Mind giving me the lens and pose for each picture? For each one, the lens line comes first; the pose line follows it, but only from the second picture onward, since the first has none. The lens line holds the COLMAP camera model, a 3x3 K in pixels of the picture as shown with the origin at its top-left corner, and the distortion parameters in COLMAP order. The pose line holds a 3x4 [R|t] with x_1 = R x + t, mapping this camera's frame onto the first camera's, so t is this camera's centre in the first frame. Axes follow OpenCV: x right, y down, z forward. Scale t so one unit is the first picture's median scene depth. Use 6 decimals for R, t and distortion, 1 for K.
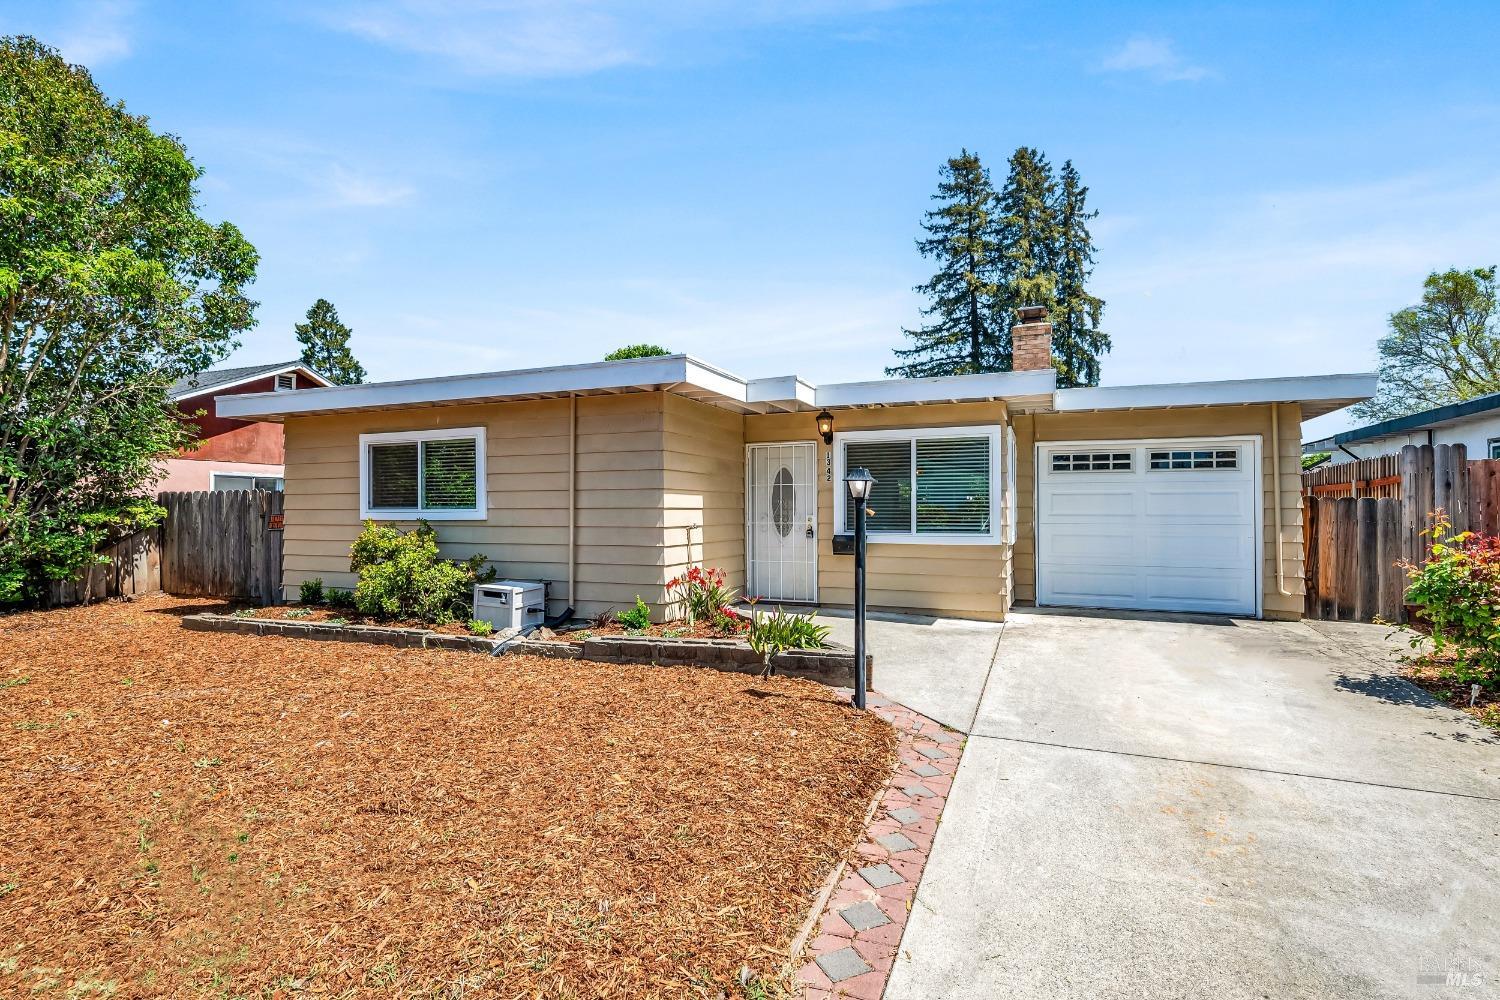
lens RADIAL K [[594.3, 0, 771.3], [0, 594.3, 511.1], [0, 0, 1]] dist [-0.002241, -0.000546]
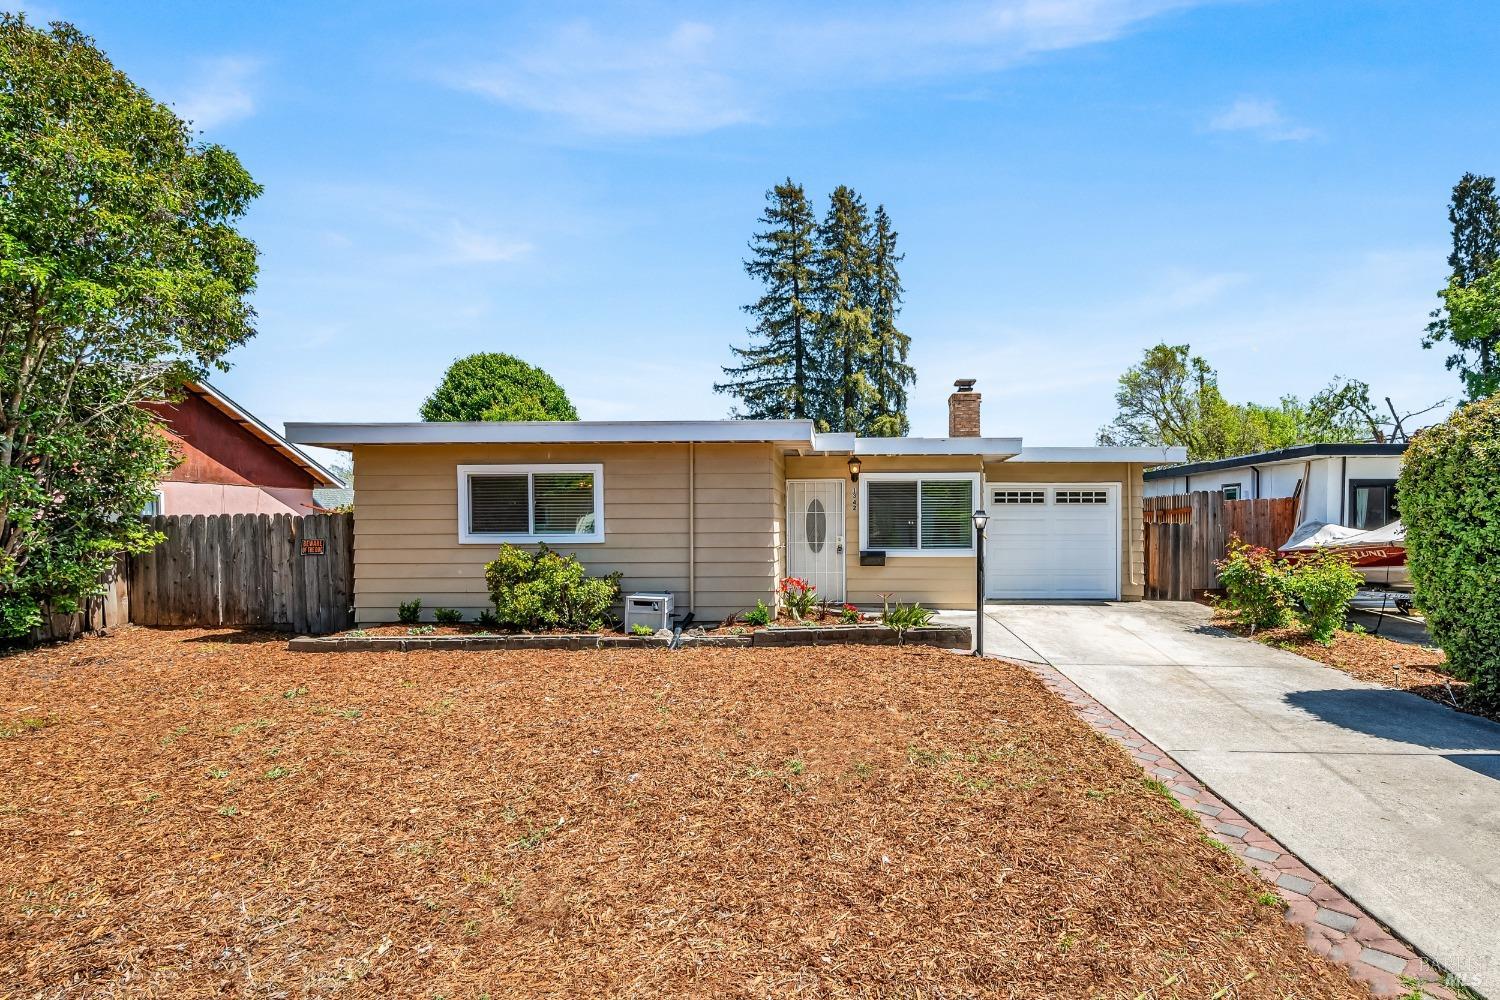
lens RADIAL K [[594.3, 0, 776.5], [0, 594.3, 539.6], [0, 0, 1]] dist [-0.002241, -0.000546]
pose [[0.957115, -0.009510, 0.289551, -0.428023], [0.003153, 0.999744, 0.022414, -0.014701], [-0.289690, -0.020540, 0.956900, -0.196299]]
